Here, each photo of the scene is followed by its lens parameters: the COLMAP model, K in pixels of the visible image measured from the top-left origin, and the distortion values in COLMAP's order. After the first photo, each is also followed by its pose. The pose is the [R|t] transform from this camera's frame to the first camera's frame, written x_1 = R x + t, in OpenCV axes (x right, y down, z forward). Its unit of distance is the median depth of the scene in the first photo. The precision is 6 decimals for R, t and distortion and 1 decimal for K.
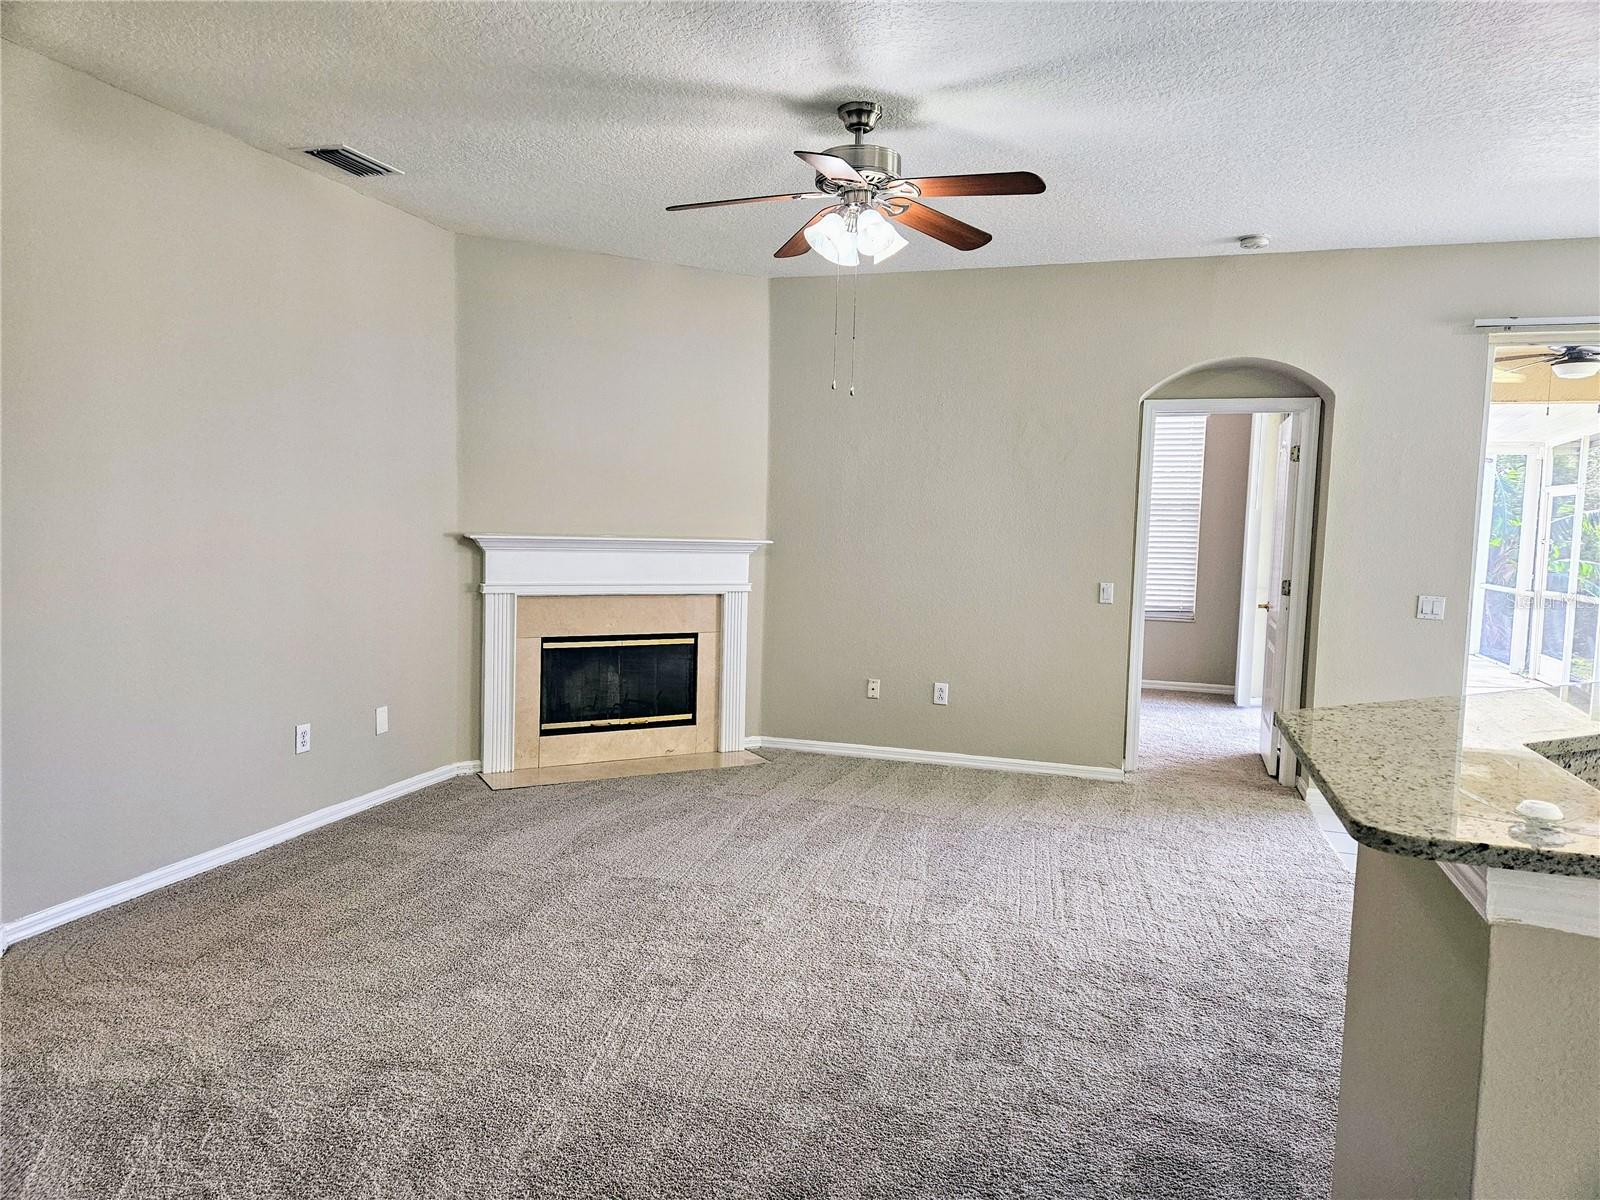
lens RADIAL K [[1071.7, 0, 806.3], [0, 1071.7, 598.6], [0, 0, 1]] dist [0.050555, -0.024641]
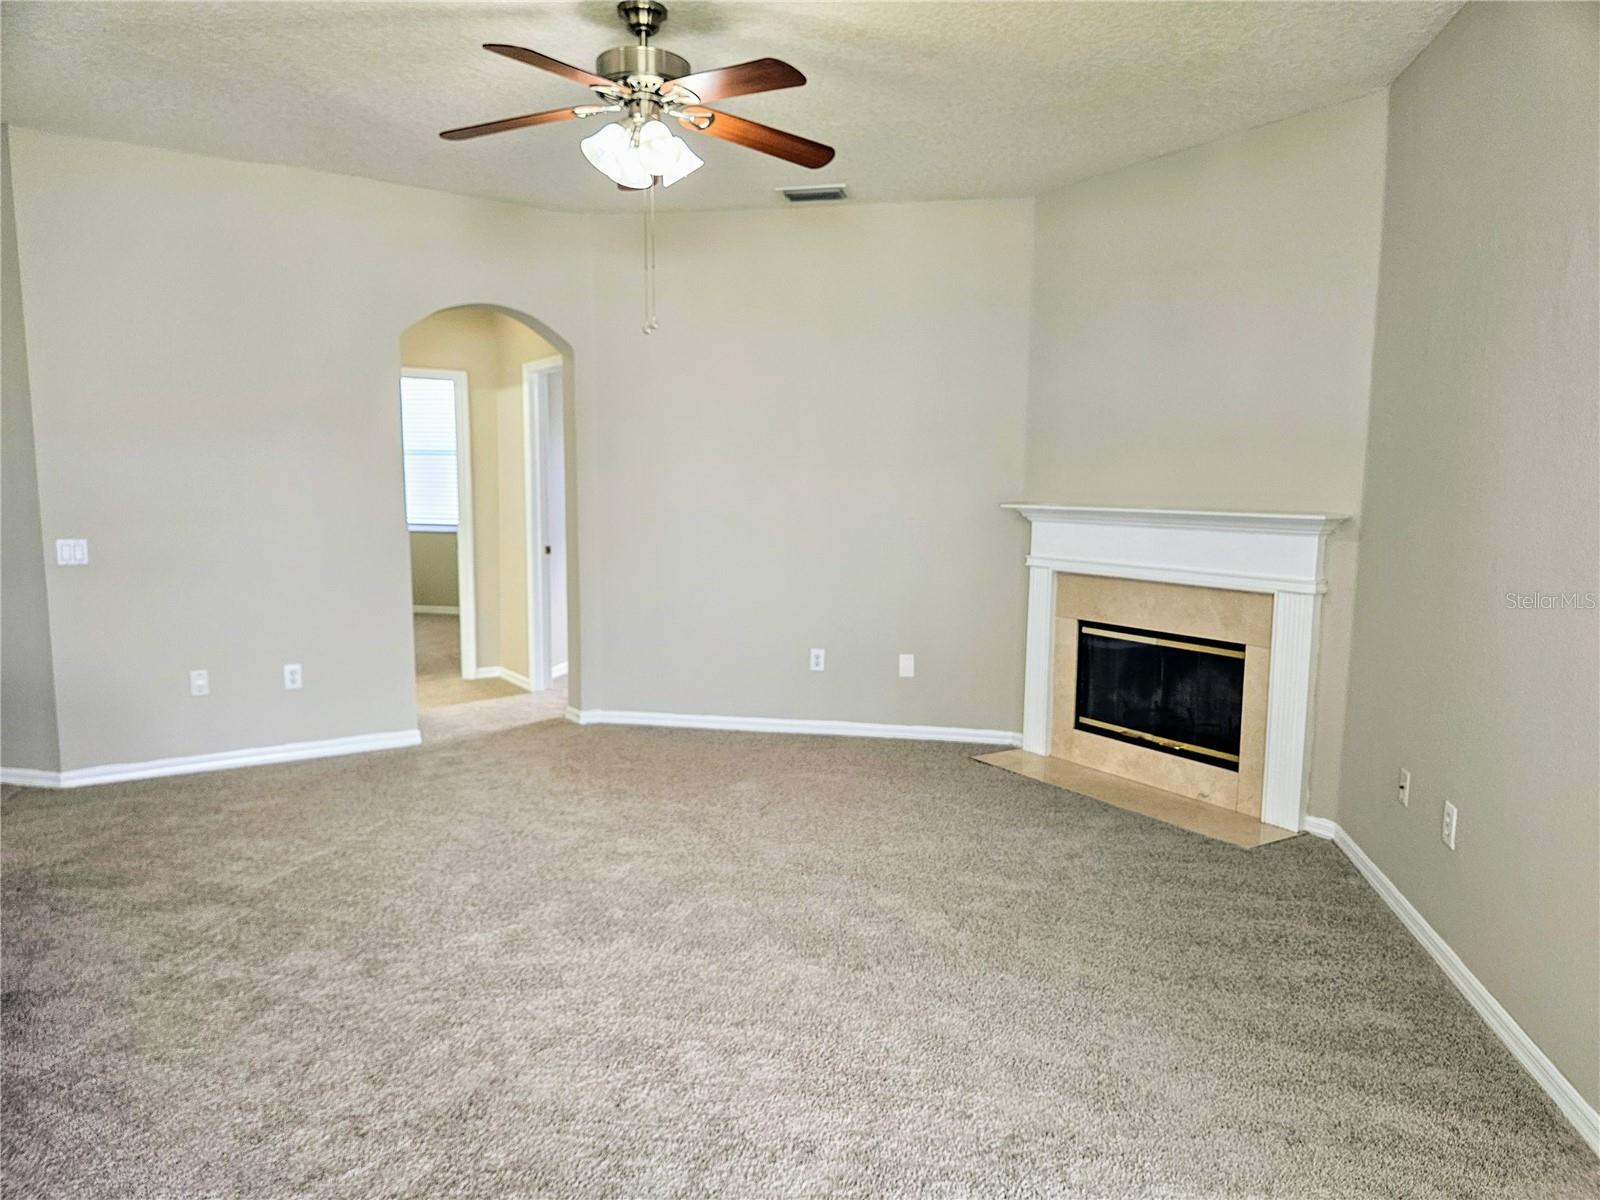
lens RADIAL K [[1071.7, 0, 799.8], [0, 1071.7, 601.3], [0, 0, 1]] dist [0.050555, -0.024641]
pose [[0.089705, 0.083682, -0.992447, 0.624475], [-0.087625, 0.993263, 0.075831, -0.027285], [0.992106, 0.080161, 0.096434, 0.675637]]
